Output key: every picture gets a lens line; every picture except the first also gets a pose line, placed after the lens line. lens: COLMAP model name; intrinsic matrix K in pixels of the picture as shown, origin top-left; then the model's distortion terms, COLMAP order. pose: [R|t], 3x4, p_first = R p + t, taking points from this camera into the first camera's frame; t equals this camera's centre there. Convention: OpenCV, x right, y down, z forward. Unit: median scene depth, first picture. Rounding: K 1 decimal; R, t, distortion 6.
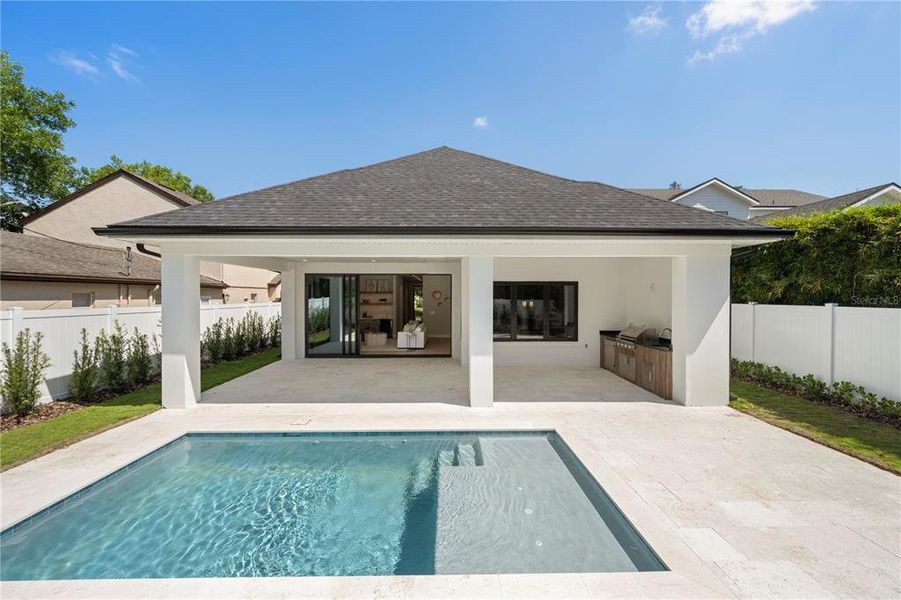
lens RADIAL K [[361.9, 0, 450.5], [0, 361.9, 300.0], [0, 0, 1]] dist [0.002195, 0.000025]
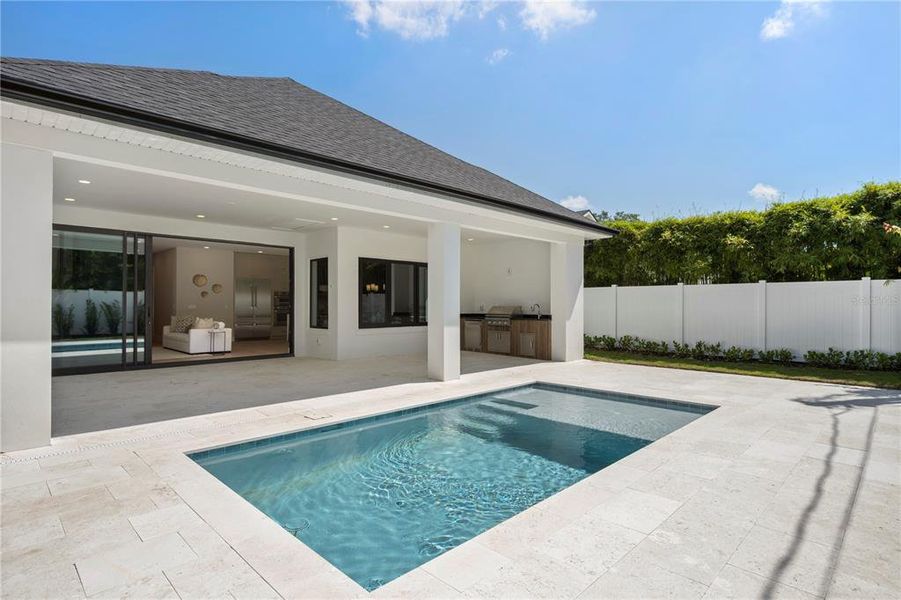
lens RADIAL K [[472.9, 0, 450.5], [0, 472.9, 300.0], [0, 0, 1]] dist [-0.001249, -0.000199]
pose [[0.716870, 0.005383, 0.697186, -0.750821], [0.008320, 0.999833, -0.016274, 0.097372], [-0.697158, 0.017467, 0.716705, 0.093144]]
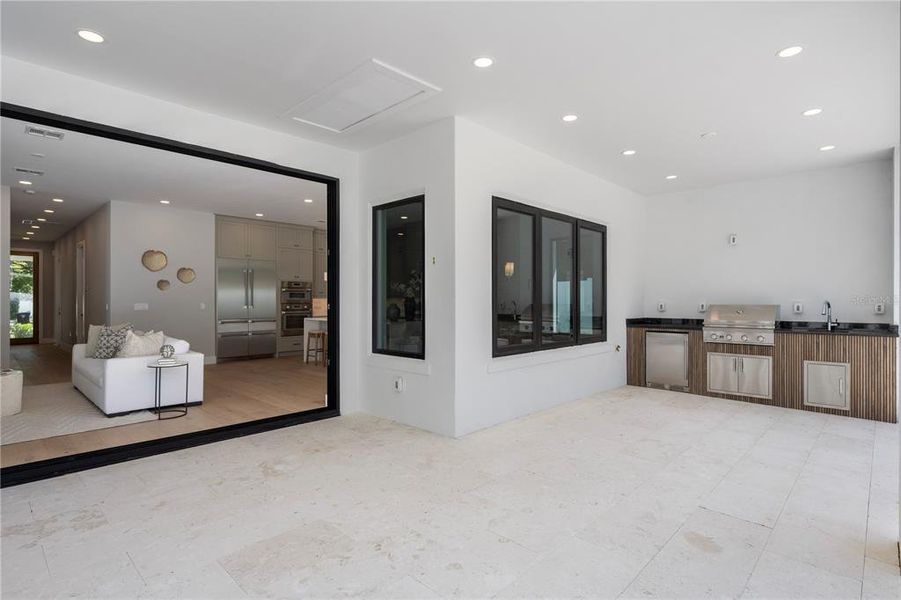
lens RADIAL K [[456.8, 0, 453.1], [0, 456.8, 297.7], [0, 0, 1]] dist [-0.003461, -0.000370]
pose [[0.695957, 0.003607, 0.718074, -0.393027], [0.009752, 0.999848, -0.014474, 0.085630], [-0.718017, 0.017076, 0.695816, 1.010556]]
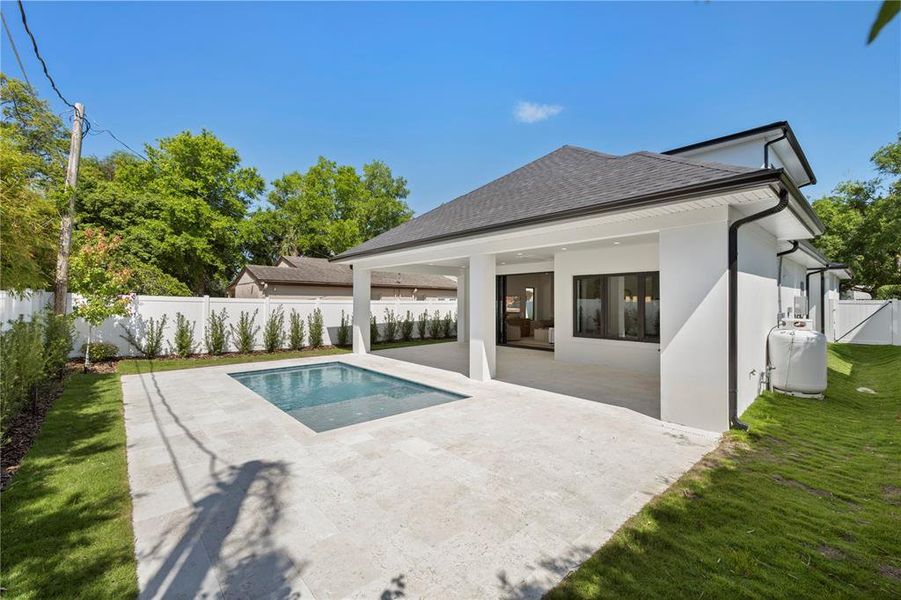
lens RADIAL K [[373.7, 0, 450.5], [0, 373.7, 300.0], [0, 0, 1]] dist [-0.000983, -0.000117]
pose [[0.655433, -0.001783, -0.755251, 0.926829], [-0.006553, 0.999946, -0.008047, 0.036024], [0.755225, 0.010224, 0.655386, 0.103939]]
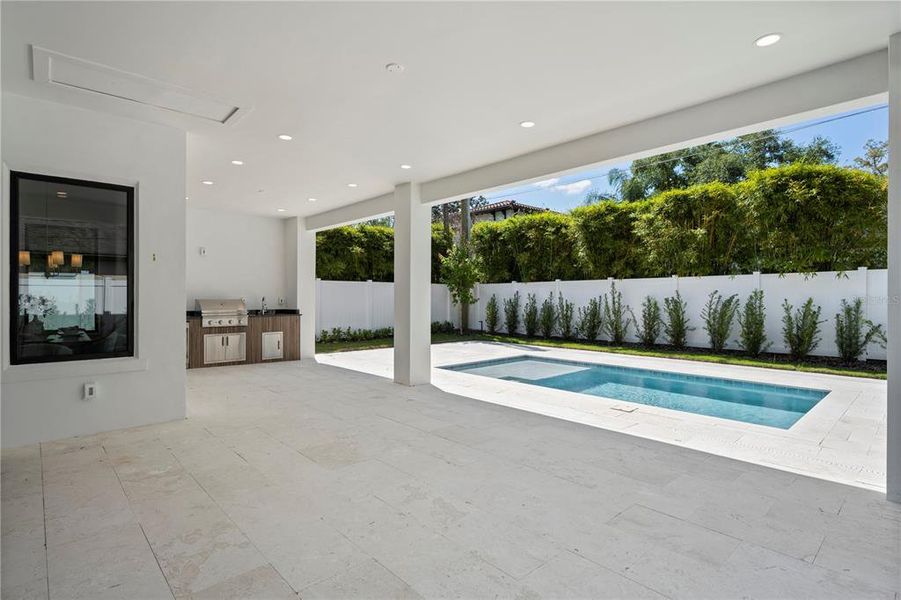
lens RADIAL K [[456.8, 0, 453.1], [0, 456.8, 297.7], [0, 0, 1]] dist [-0.003461, -0.000370]
pose [[-0.680443, -0.003739, 0.732792, -0.732078], [0.004351, 0.999949, 0.009142, 0.078272], [-0.732788, 0.009409, -0.680392, 1.614781]]
